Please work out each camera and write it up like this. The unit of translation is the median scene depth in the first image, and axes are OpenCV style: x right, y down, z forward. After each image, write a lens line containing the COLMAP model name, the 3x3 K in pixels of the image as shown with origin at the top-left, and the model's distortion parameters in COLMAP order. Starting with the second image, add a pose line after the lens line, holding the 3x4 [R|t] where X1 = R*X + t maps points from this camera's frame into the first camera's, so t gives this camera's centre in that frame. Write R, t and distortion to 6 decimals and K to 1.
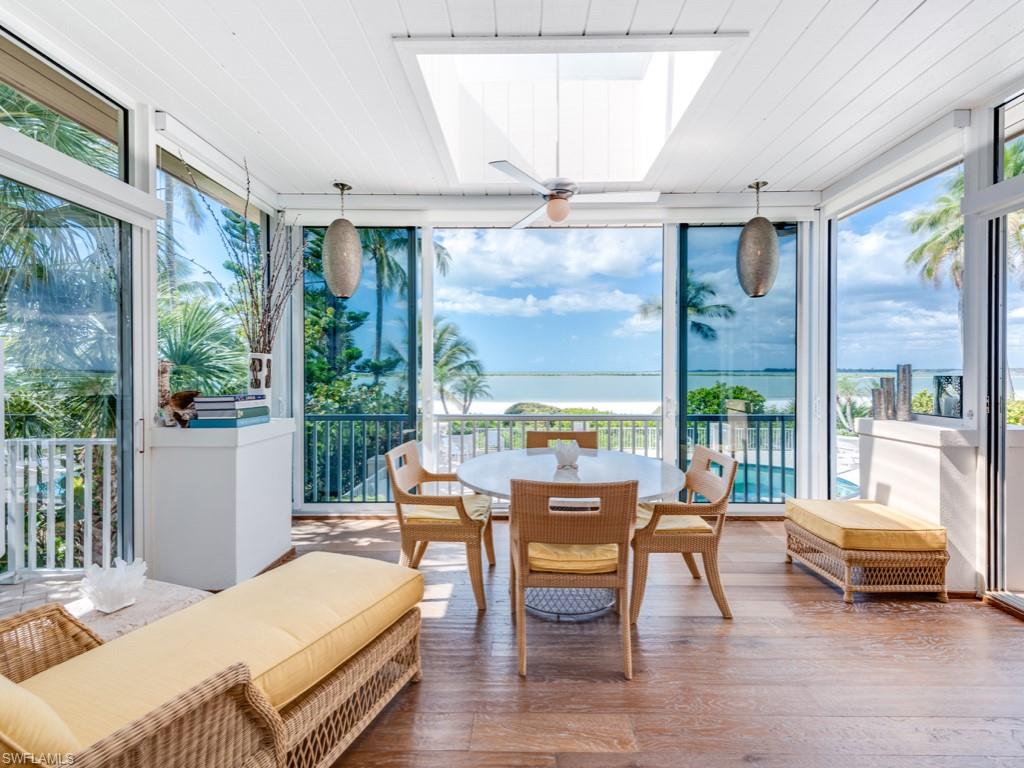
lens RADIAL K [[460.2, 0, 512.7], [0, 460.2, 376.8], [0, 0, 1]] dist [0.001211, 0.000160]
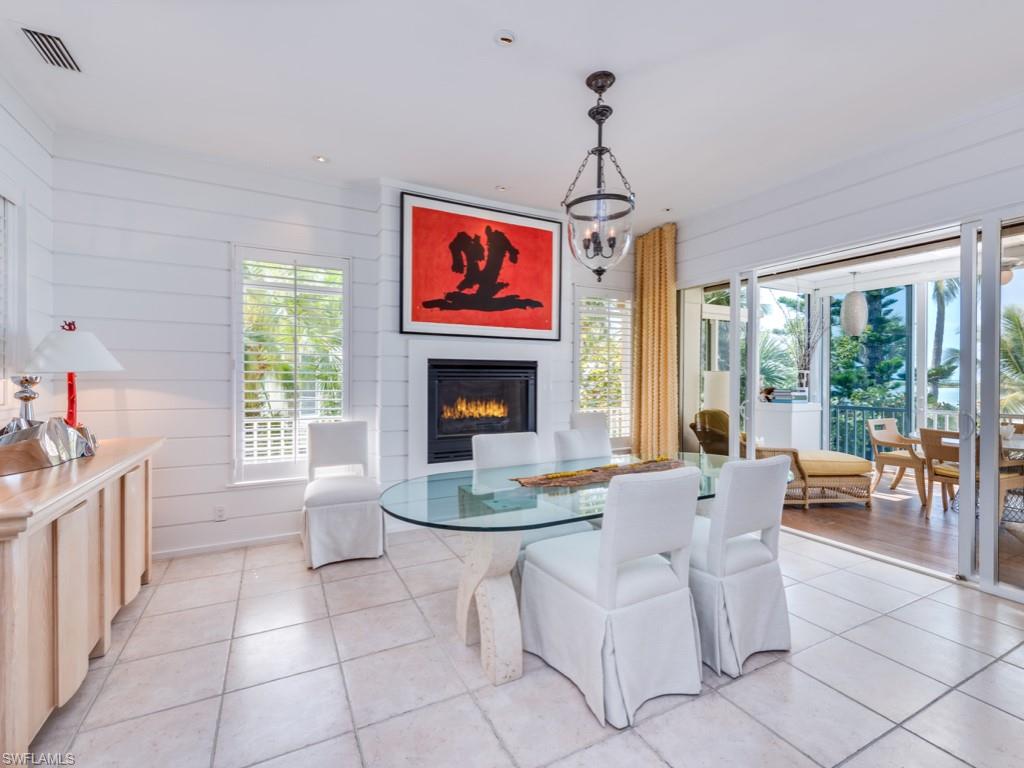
lens RADIAL K [[460.2, 0, 510.1], [0, 460.2, 382.0], [0, 0, 1]] dist [0.001211, 0.000160]
pose [[0.477266, 0.007005, -0.878731, 0.651126], [-0.011926, 0.999928, 0.001493, 0.014126], [0.878678, 0.009767, 0.477315, -1.161223]]
